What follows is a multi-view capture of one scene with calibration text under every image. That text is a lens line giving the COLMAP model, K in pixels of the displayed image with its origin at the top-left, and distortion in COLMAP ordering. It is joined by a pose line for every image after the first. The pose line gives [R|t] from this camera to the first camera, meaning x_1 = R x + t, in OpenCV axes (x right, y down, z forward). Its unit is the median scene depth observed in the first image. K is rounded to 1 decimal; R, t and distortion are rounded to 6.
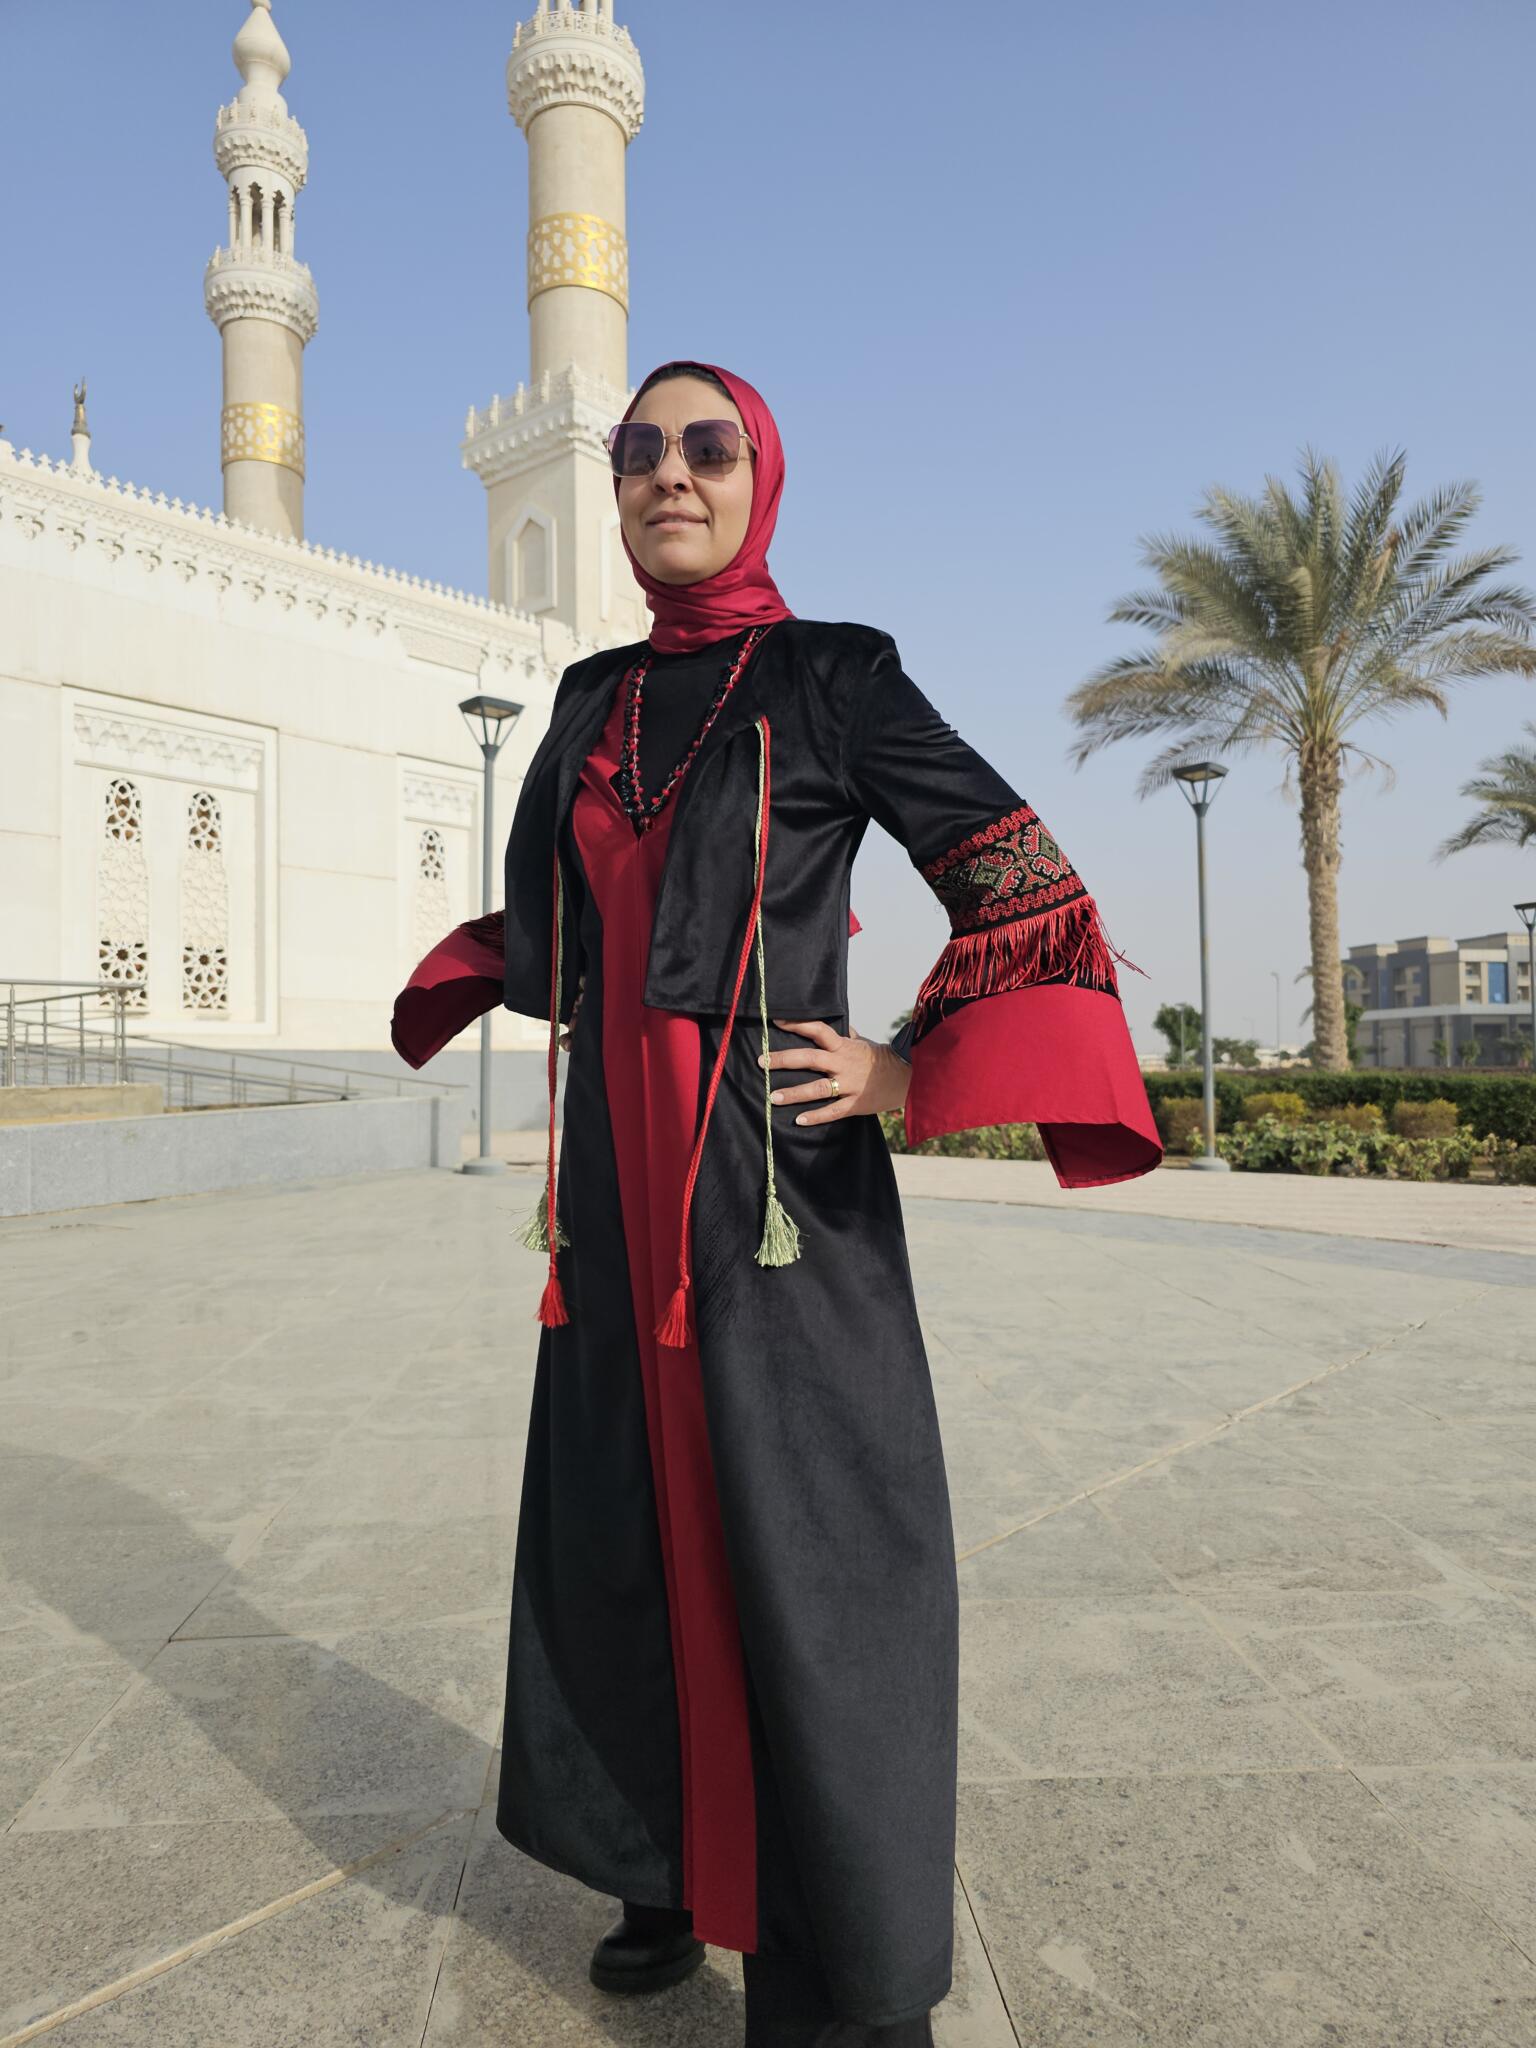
lens RADIAL K [[1379.9, 0, 772.8], [0, 1379.9, 1059.2], [0, 0, 1]] dist [0.009807, -0.003478]
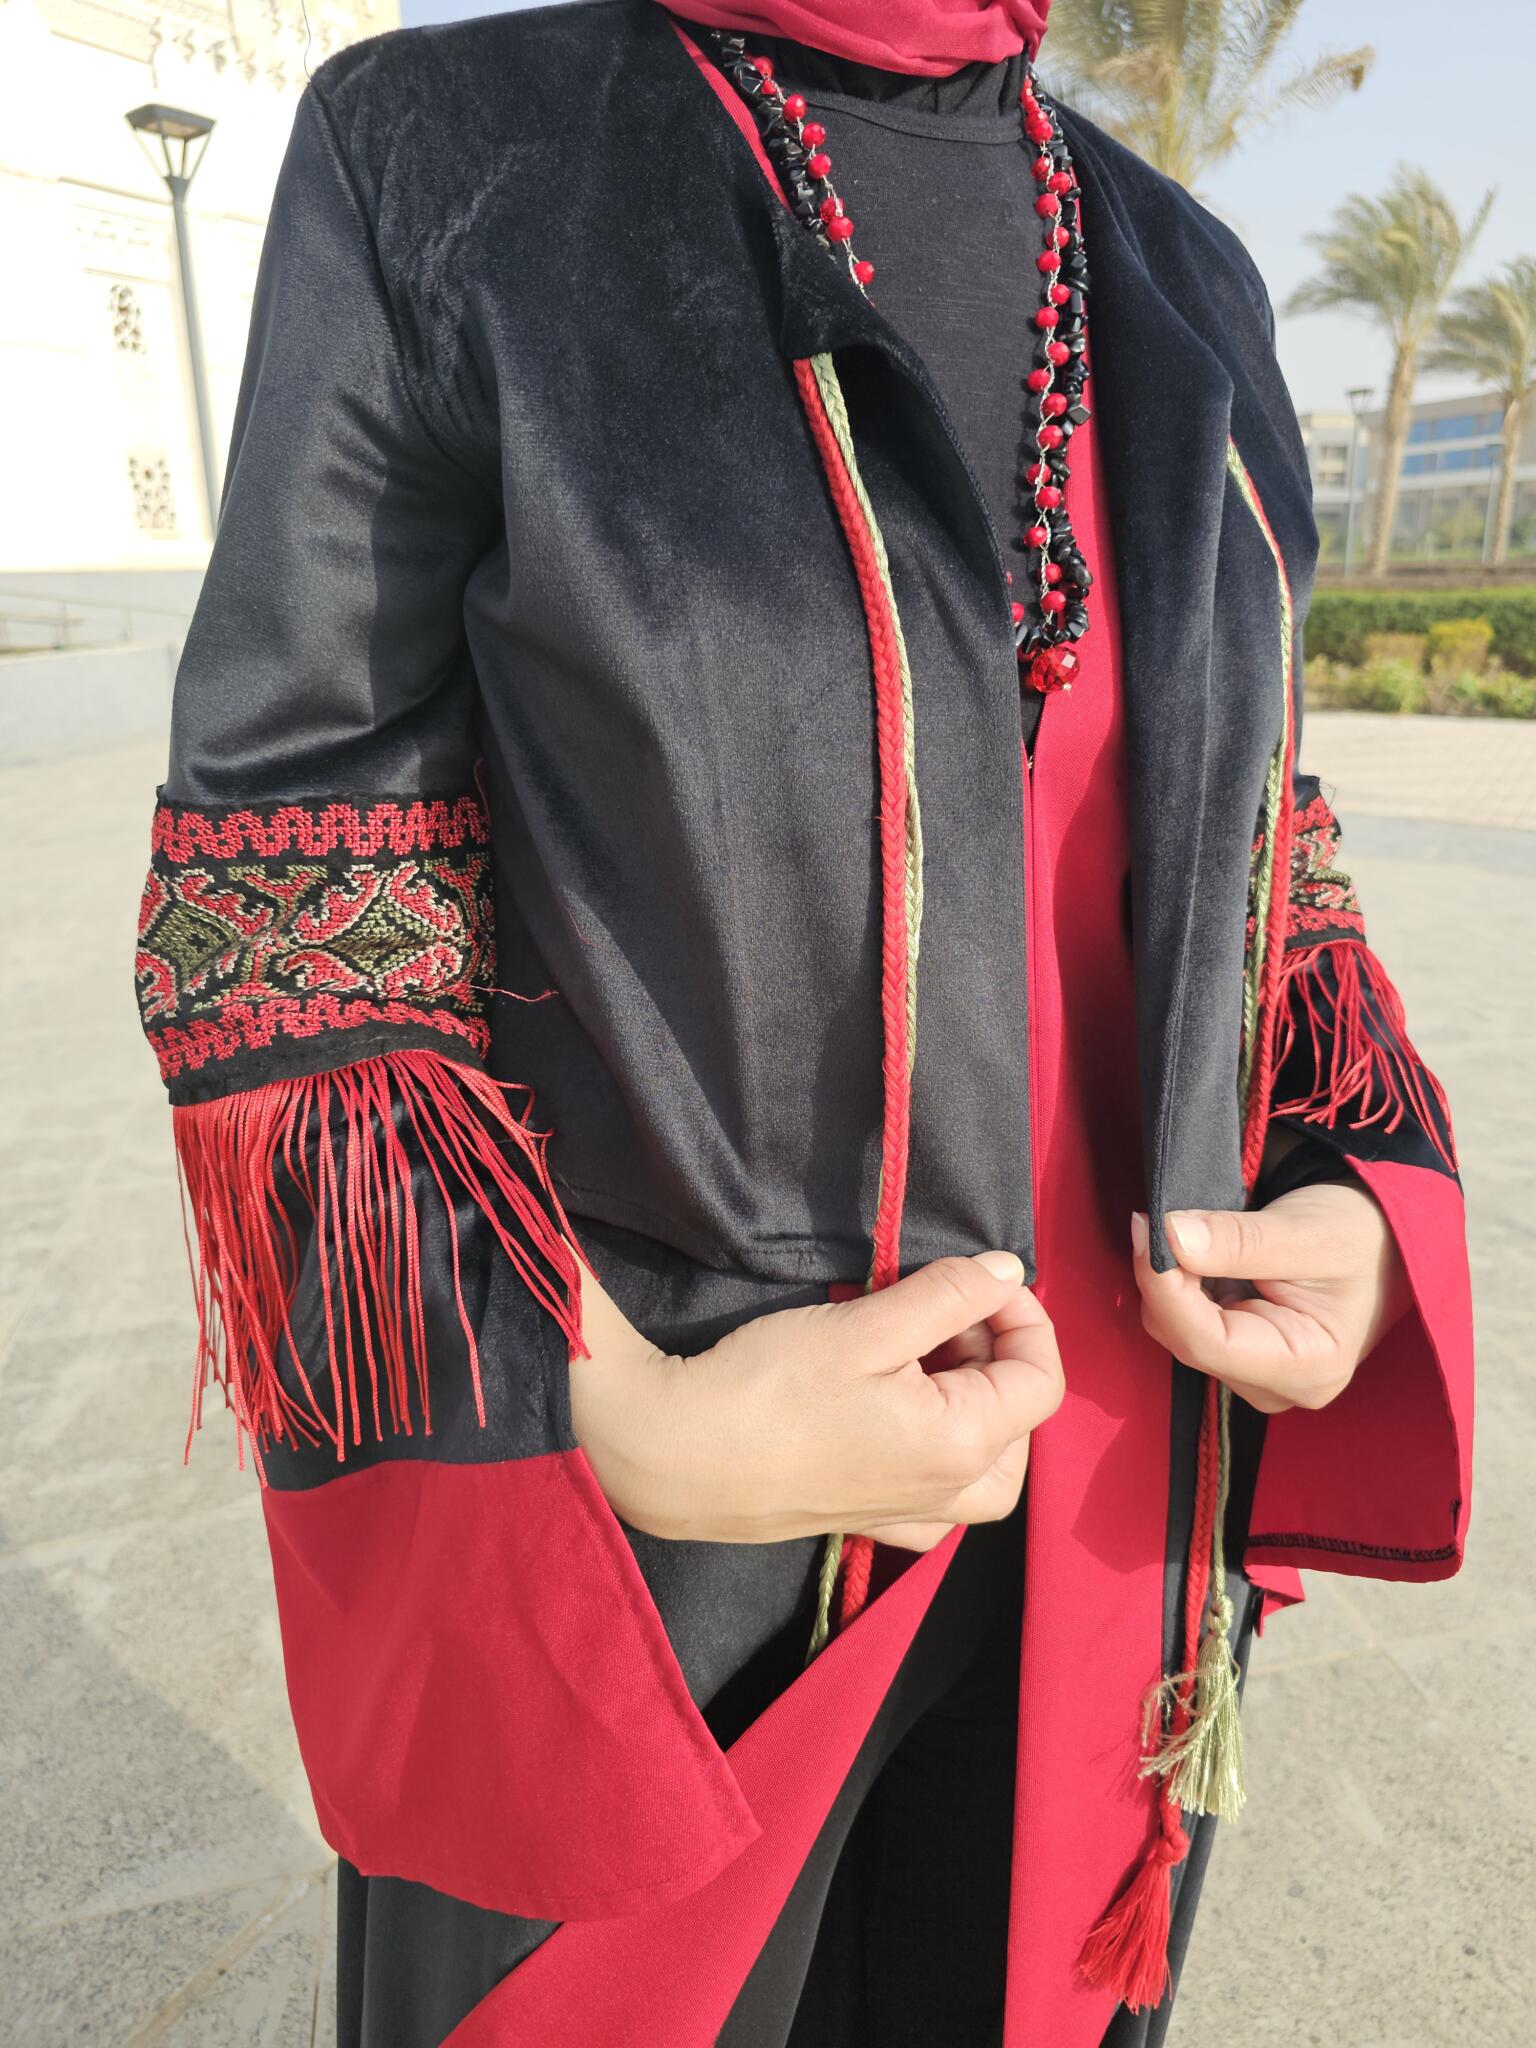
lens RADIAL K [[1379.9, 0, 755.8], [0, 1379.9, 1012.1], [0, 0, 1]] dist [0.009807, -0.003478]
pose [[0.989907, -0.057043, 0.129728, -0.046103], [0.013115, 0.948359, 0.316929, -0.119785], [-0.141107, -0.312029, 0.939535, 0.355330]]
